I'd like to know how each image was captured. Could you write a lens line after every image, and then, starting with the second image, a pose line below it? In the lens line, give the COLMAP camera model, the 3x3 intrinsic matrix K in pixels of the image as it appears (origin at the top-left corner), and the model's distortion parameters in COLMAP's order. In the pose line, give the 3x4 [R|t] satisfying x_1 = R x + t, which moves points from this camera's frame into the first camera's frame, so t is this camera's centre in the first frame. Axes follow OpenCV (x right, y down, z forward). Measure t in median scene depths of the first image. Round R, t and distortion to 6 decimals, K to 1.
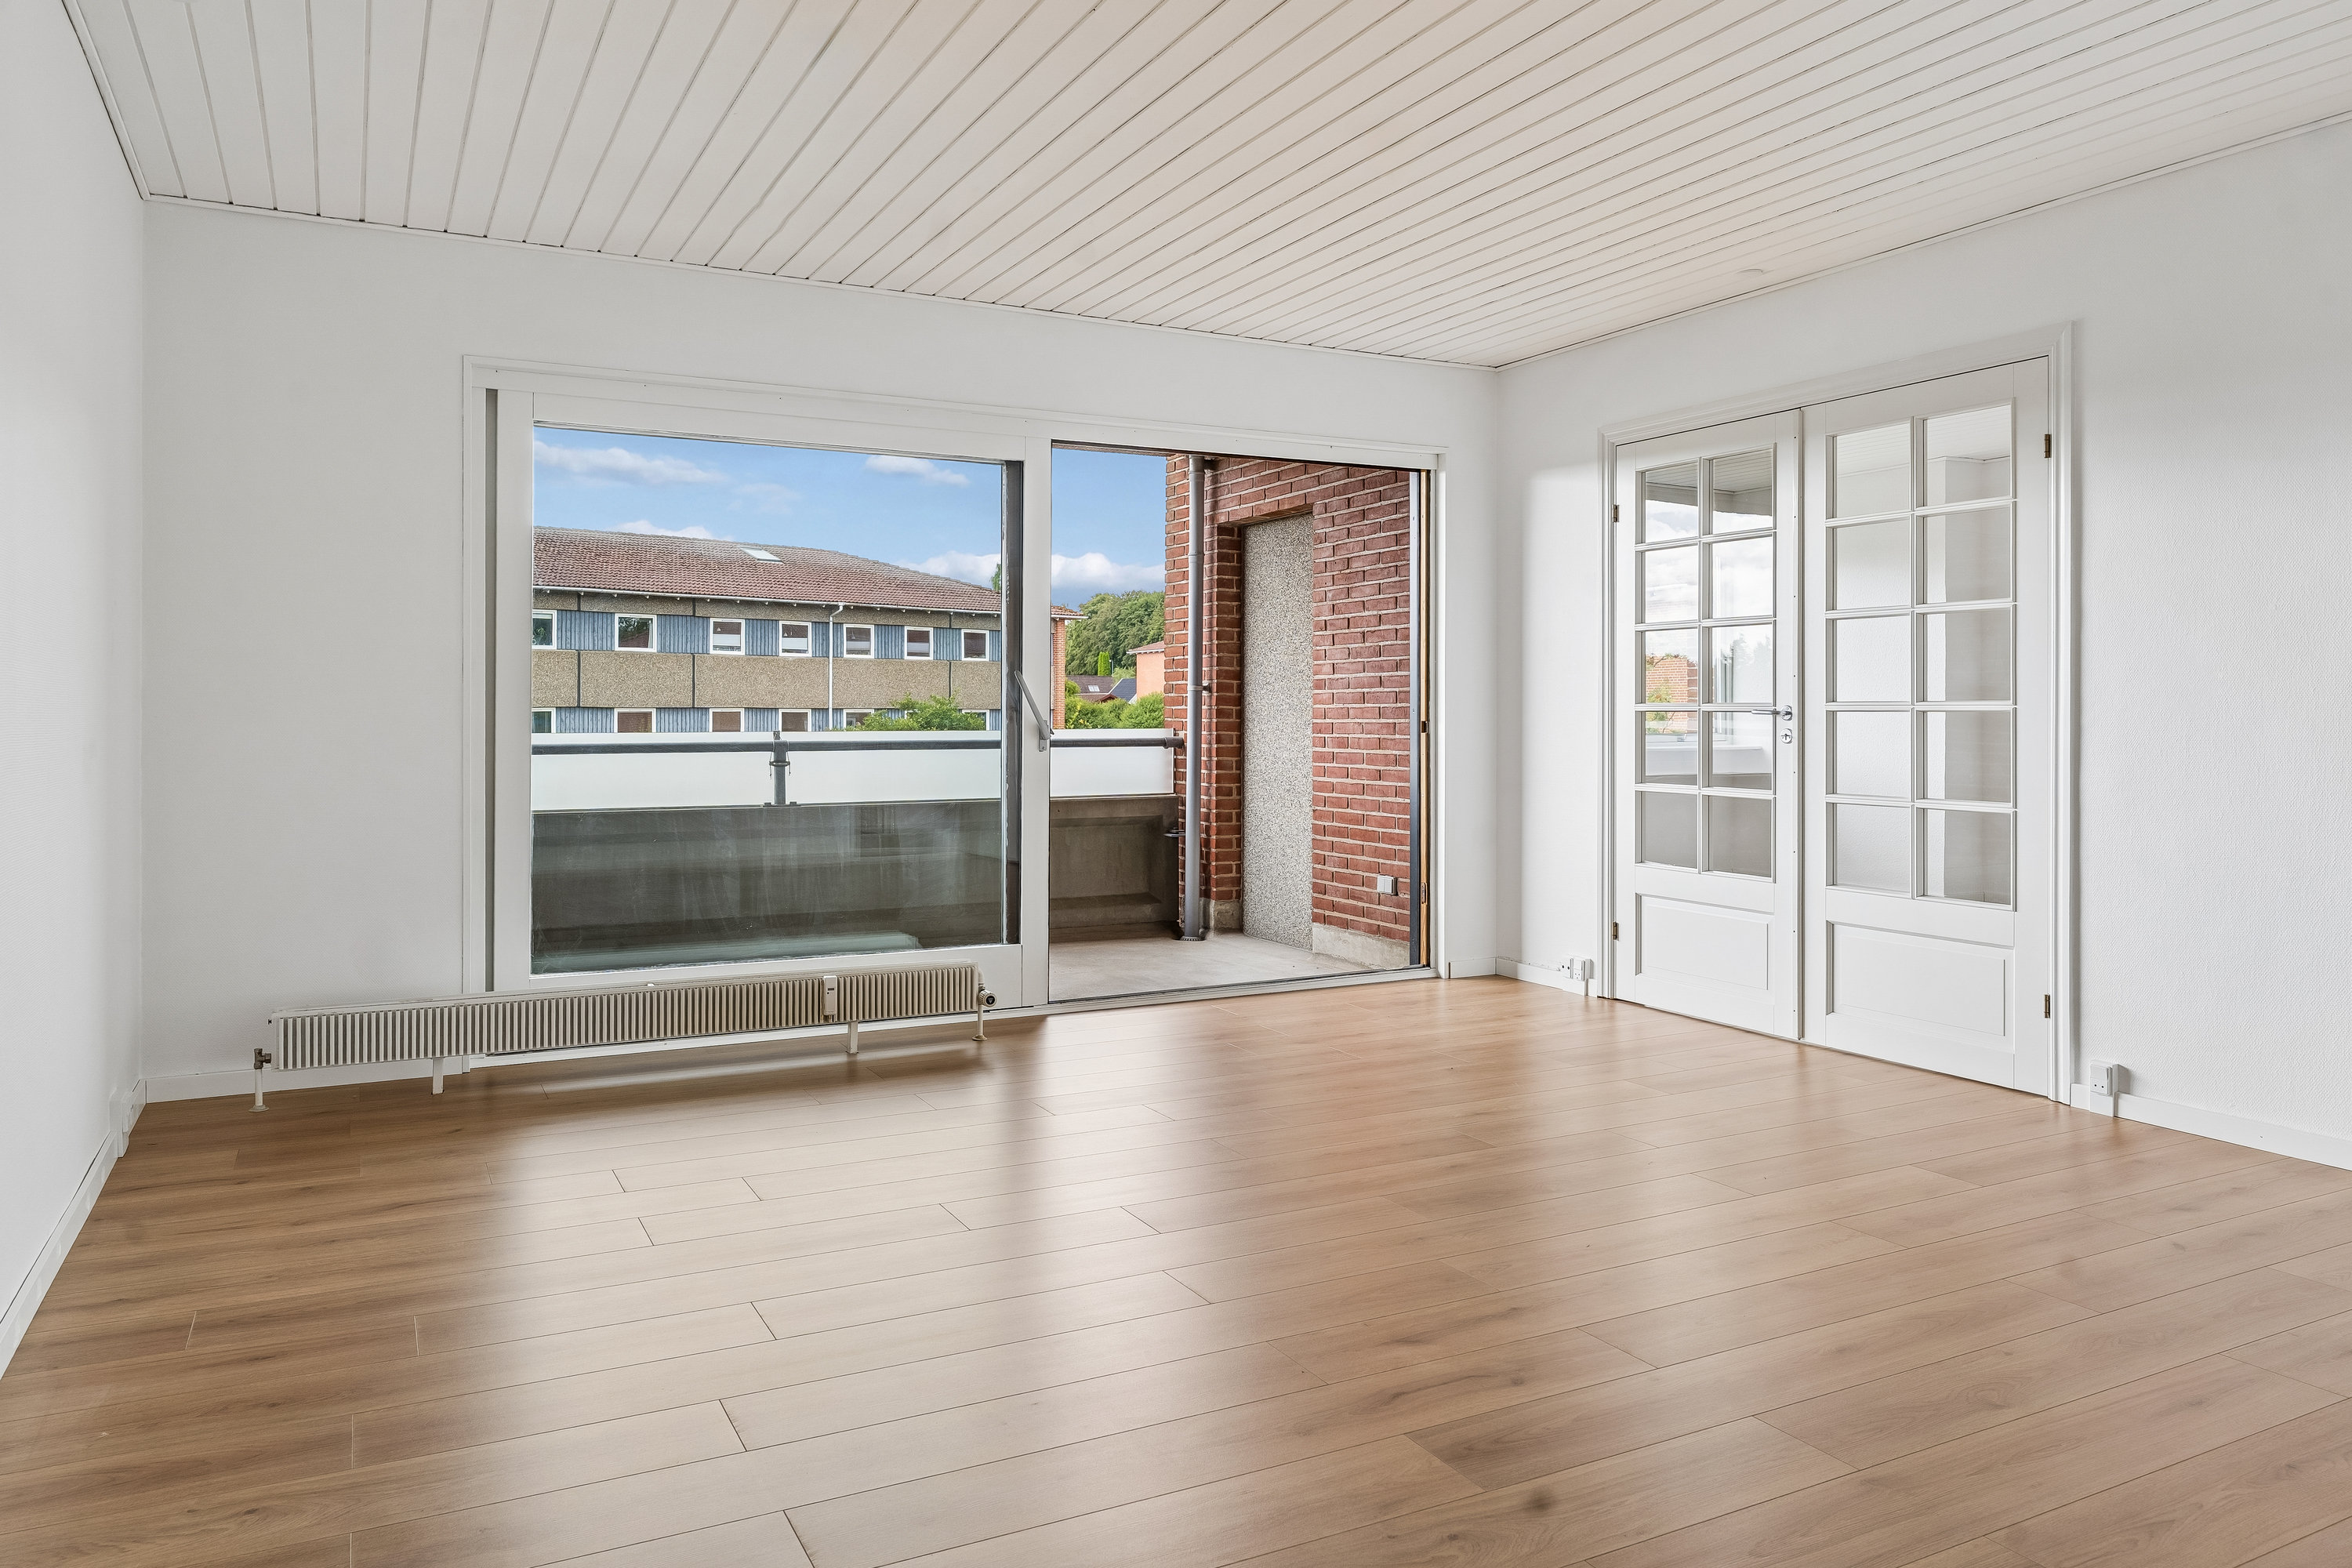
lens RADIAL K [[1549.8, 0, 1124.9], [0, 1549.8, 703.8], [0, 0, 1]] dist [-0.006623, 0.002611]
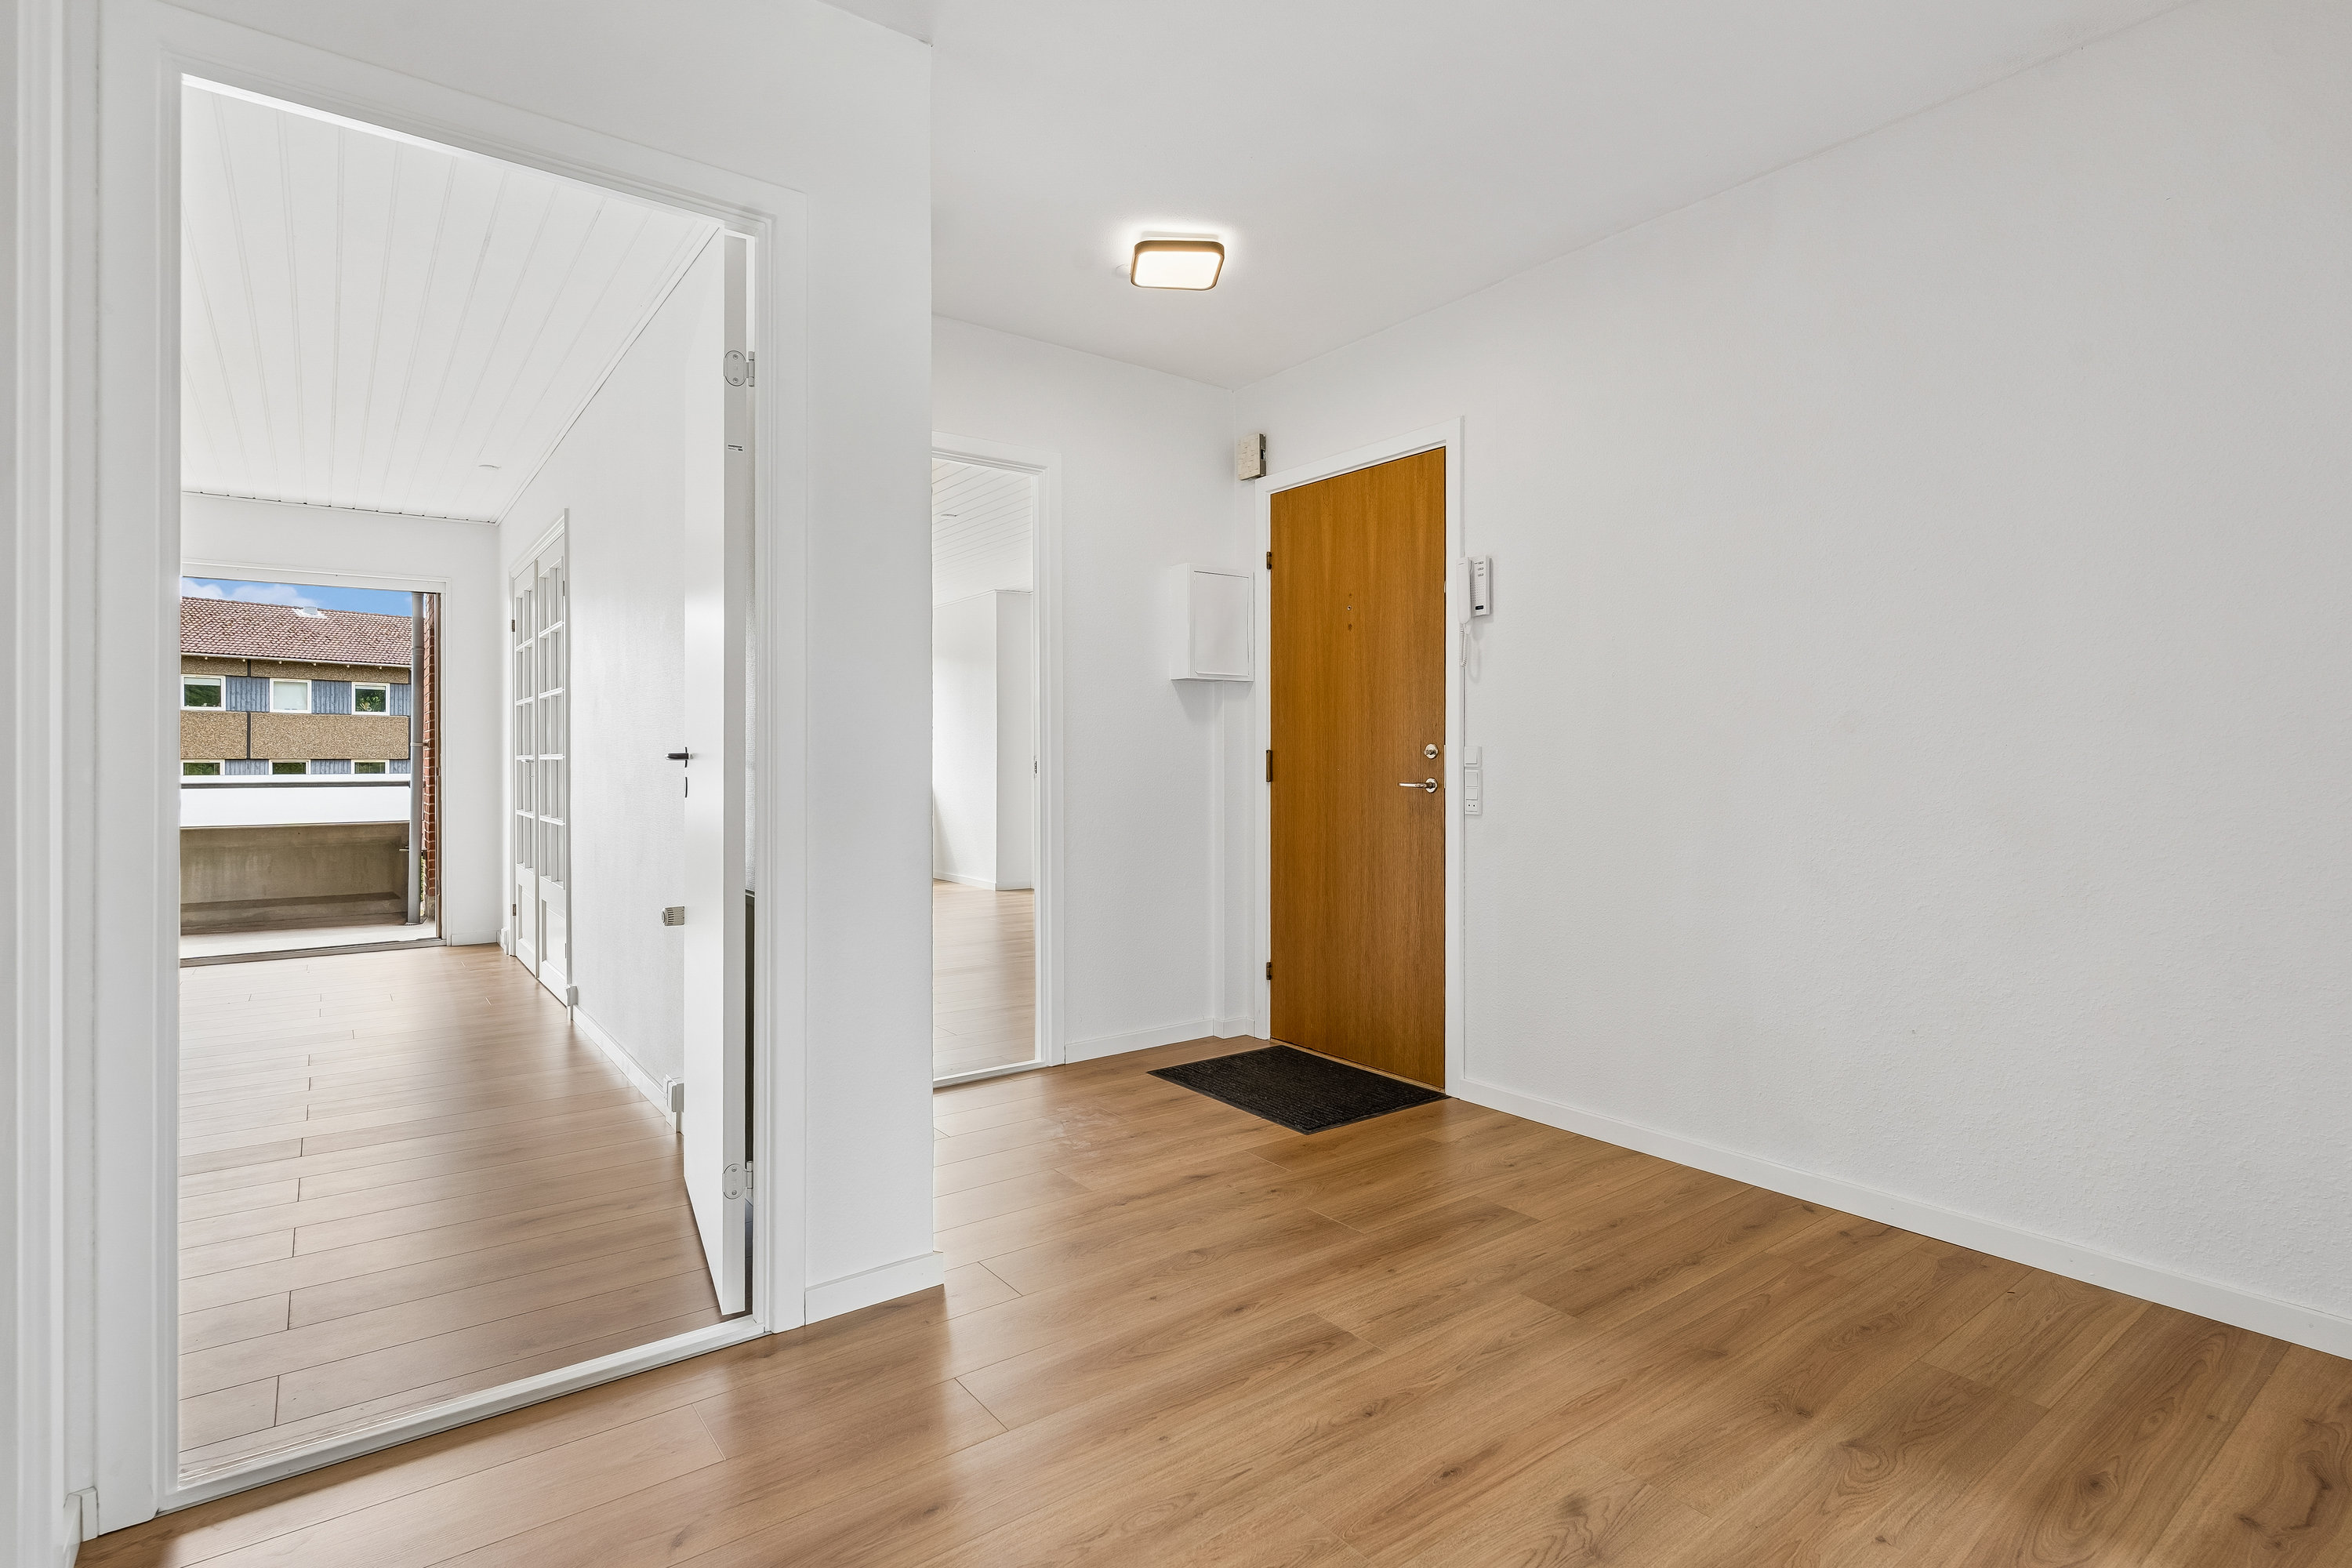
lens RADIAL K [[1105.0, 0, 1164.5], [0, 1105.0, 762.0], [0, 0, 1]] dist [-0.004090, 0.000415]
pose [[0.980504, -0.004266, 0.196454, 0.547901], [0.002958, 0.999971, 0.006952, 0.001002], [-0.196478, -0.006235, 0.980488, -0.105928]]
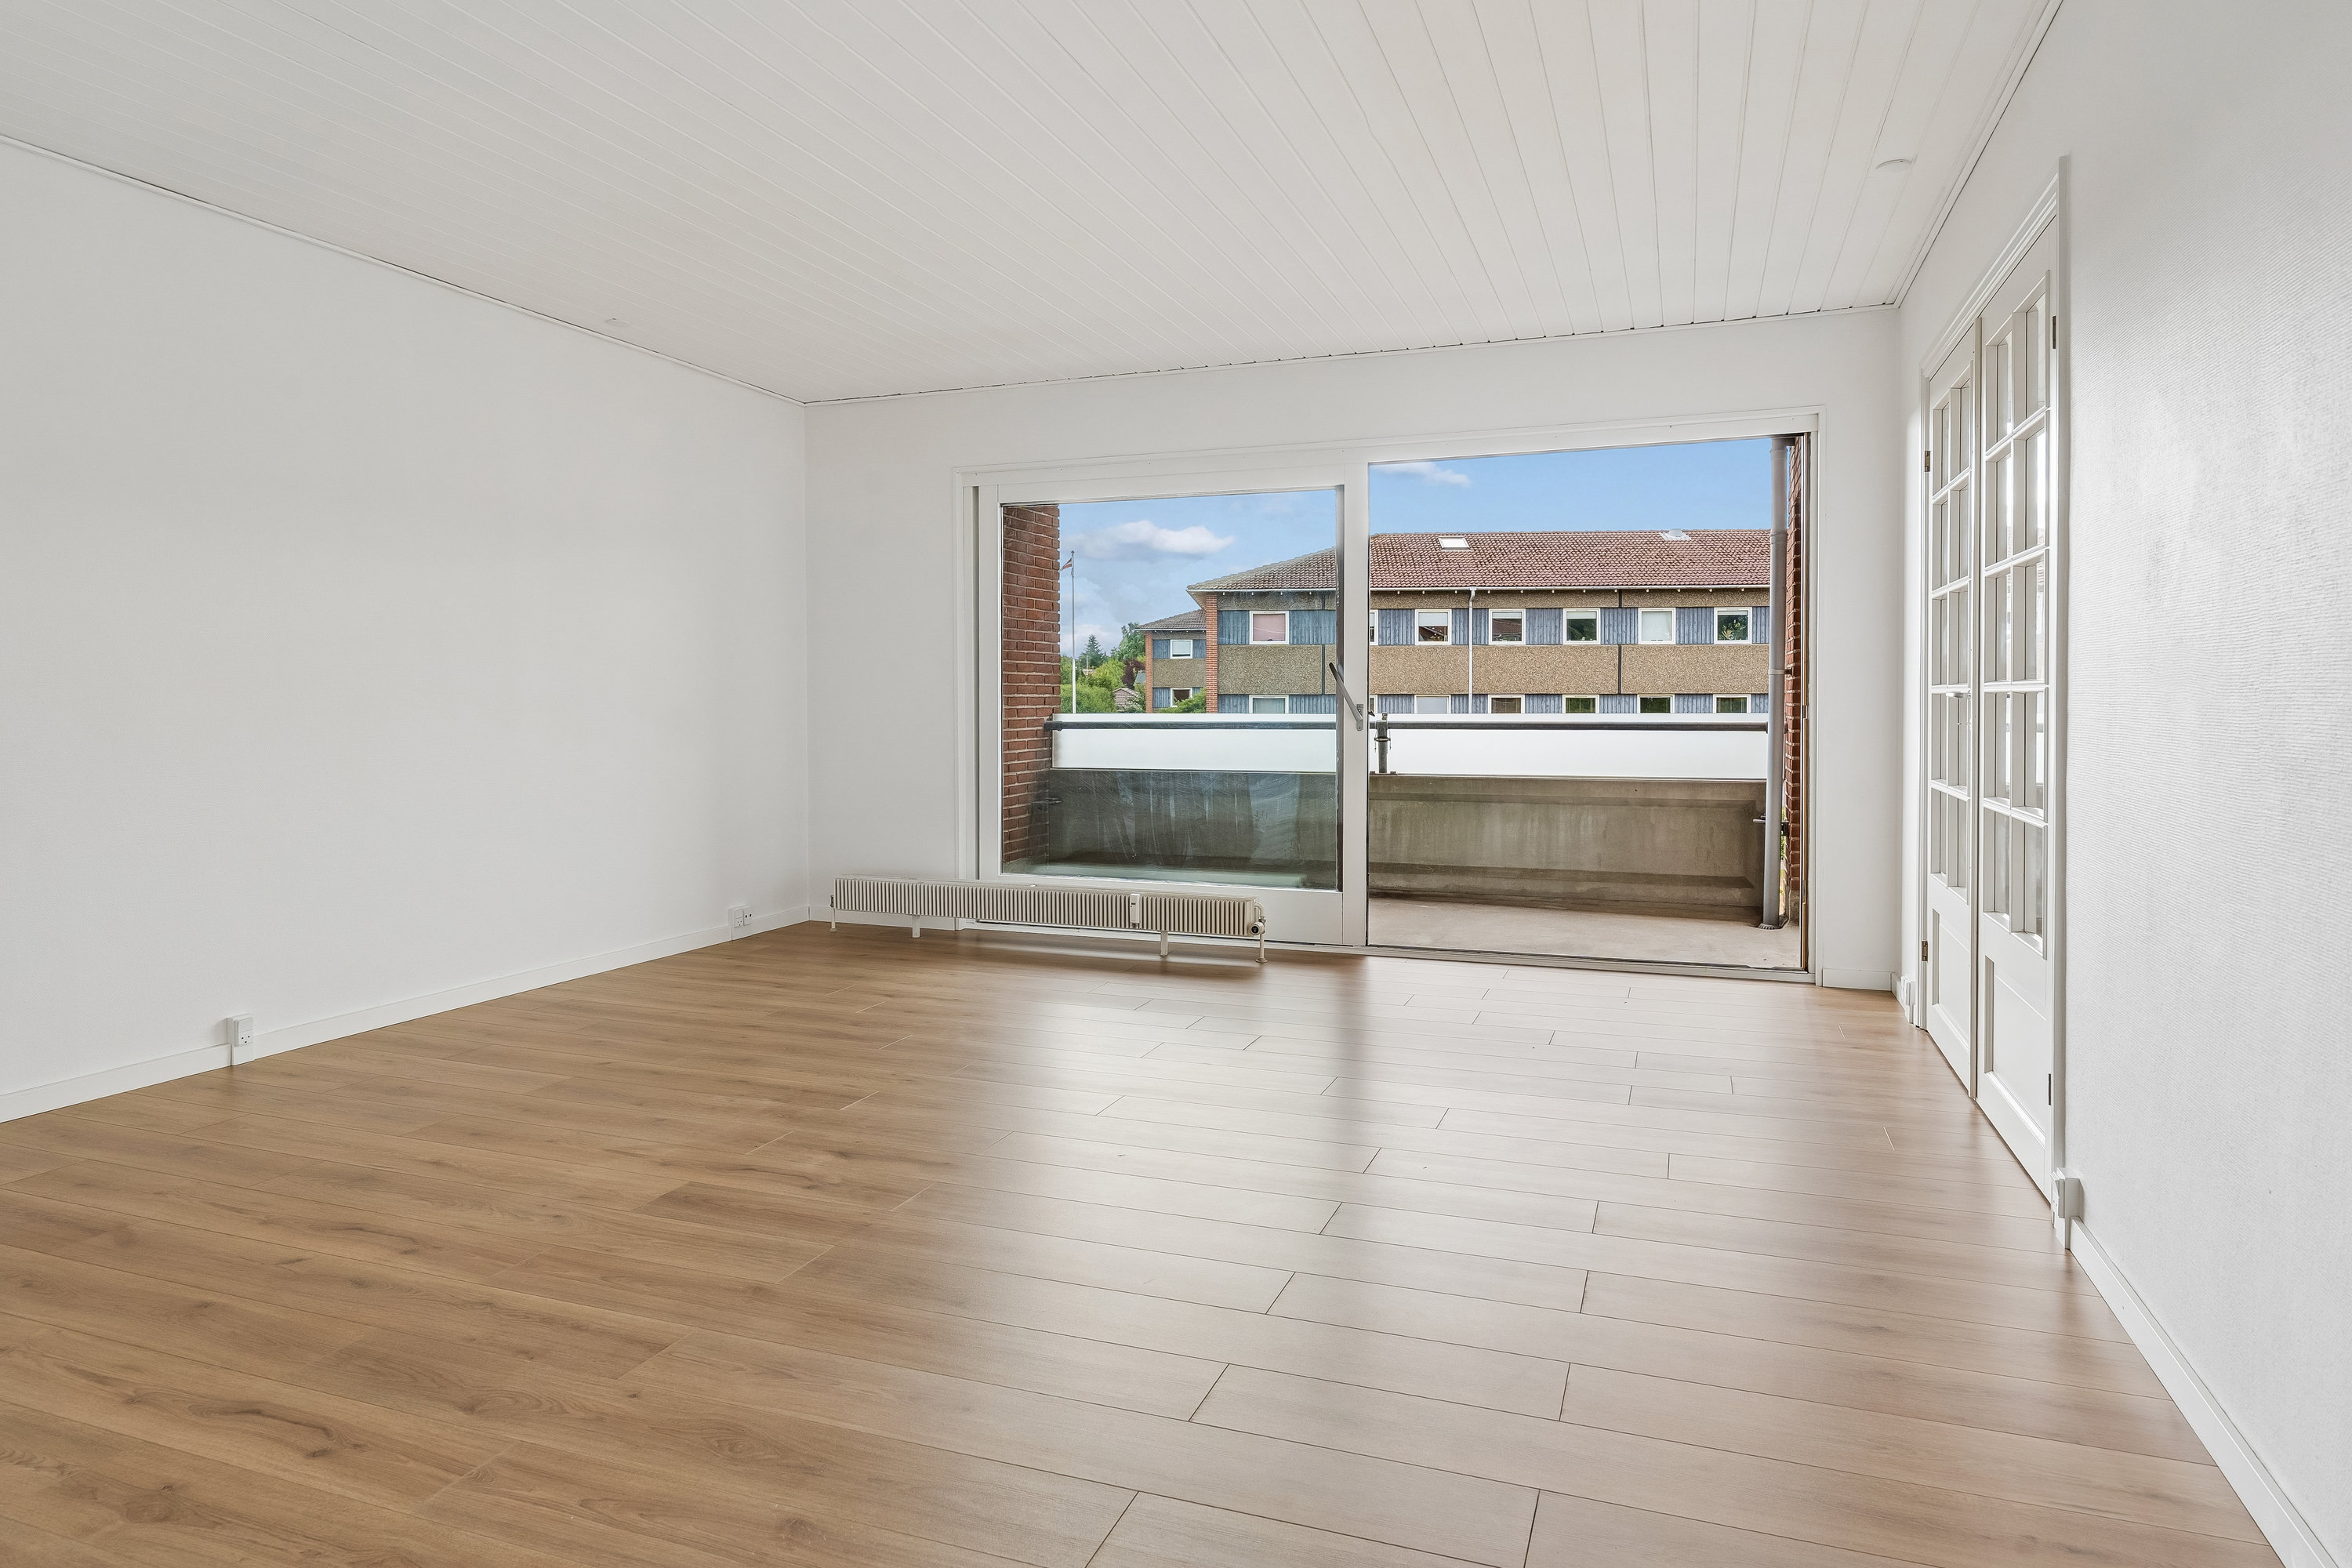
lens RADIAL K [[1371.2, 0, 1154.6], [0, 1371.2, 714.0], [0, 0, 1]] dist [-0.005872, 0.001445]
pose [[0.677572, 0.006309, -0.735429, 0.447923], [0.005962, 0.999883, 0.014070, 0.002411], [0.735432, -0.013919, 0.677455, 0.137574]]
